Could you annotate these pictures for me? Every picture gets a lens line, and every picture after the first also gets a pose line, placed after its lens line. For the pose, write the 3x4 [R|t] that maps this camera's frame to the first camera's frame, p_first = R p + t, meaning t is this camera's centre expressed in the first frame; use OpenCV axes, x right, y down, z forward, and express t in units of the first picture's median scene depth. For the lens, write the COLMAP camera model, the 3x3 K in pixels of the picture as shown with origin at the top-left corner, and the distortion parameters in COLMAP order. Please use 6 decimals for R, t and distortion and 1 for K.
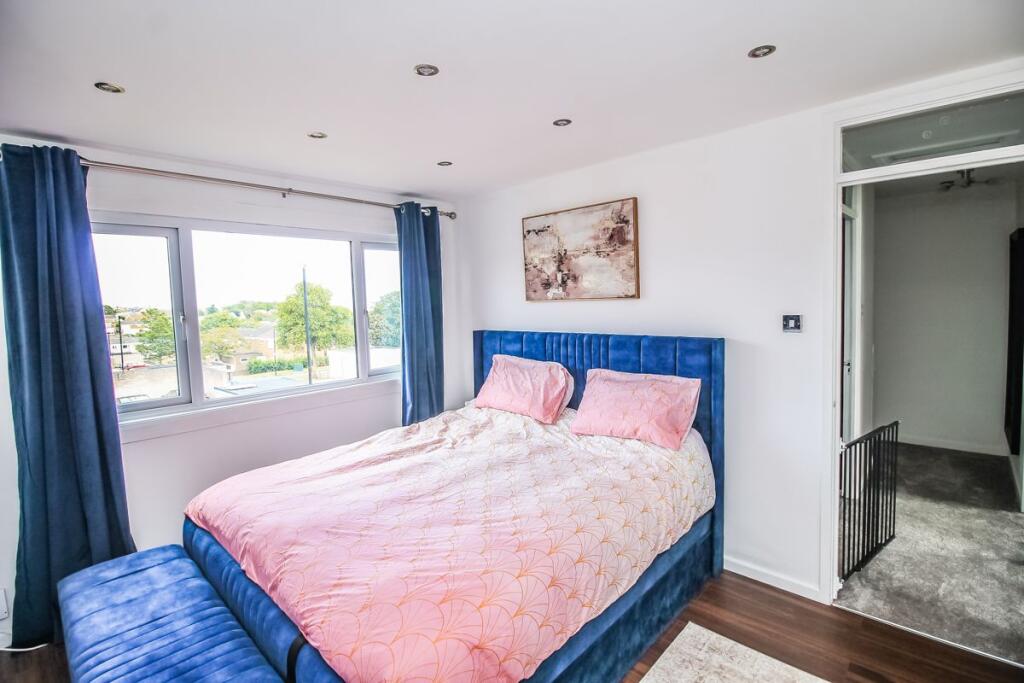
lens RADIAL K [[482.0, 0, 517.9], [0, 482.0, 326.8], [0, 0, 1]] dist [-0.018631, -0.000856]
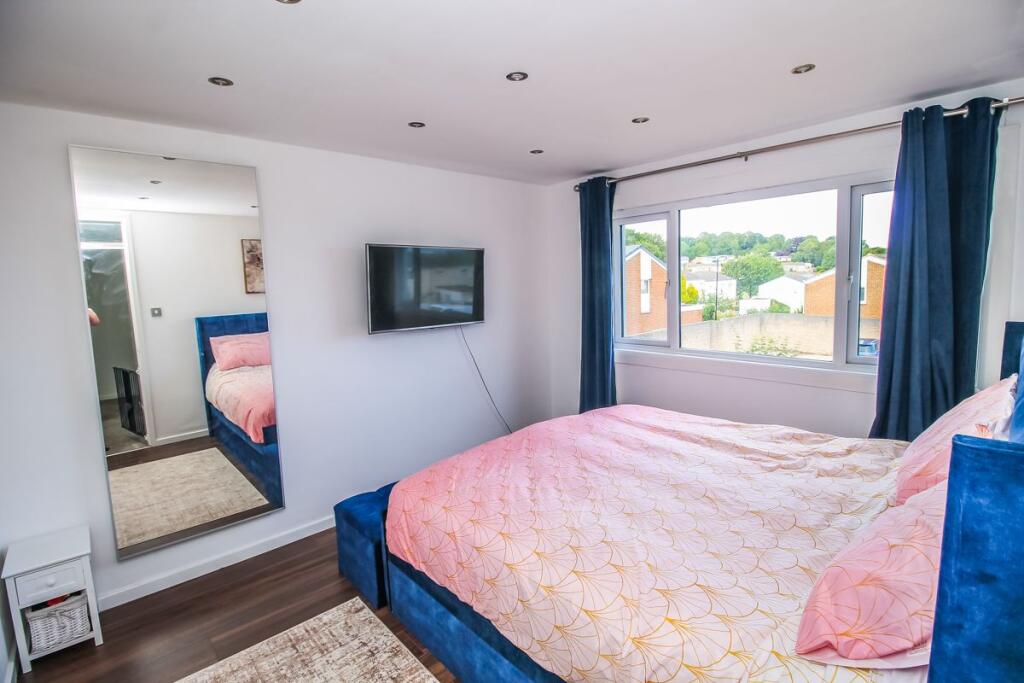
lens RADIAL K [[482.0, 0, 517.9], [0, 482.0, 326.8], [0, 0, 1]] dist [-0.018631, -0.000856]
pose [[-0.081883, 0.131245, -0.987962, 0.630356], [-0.017844, 0.990939, 0.133120, -0.061828], [0.996482, 0.028529, -0.078800, 0.695573]]
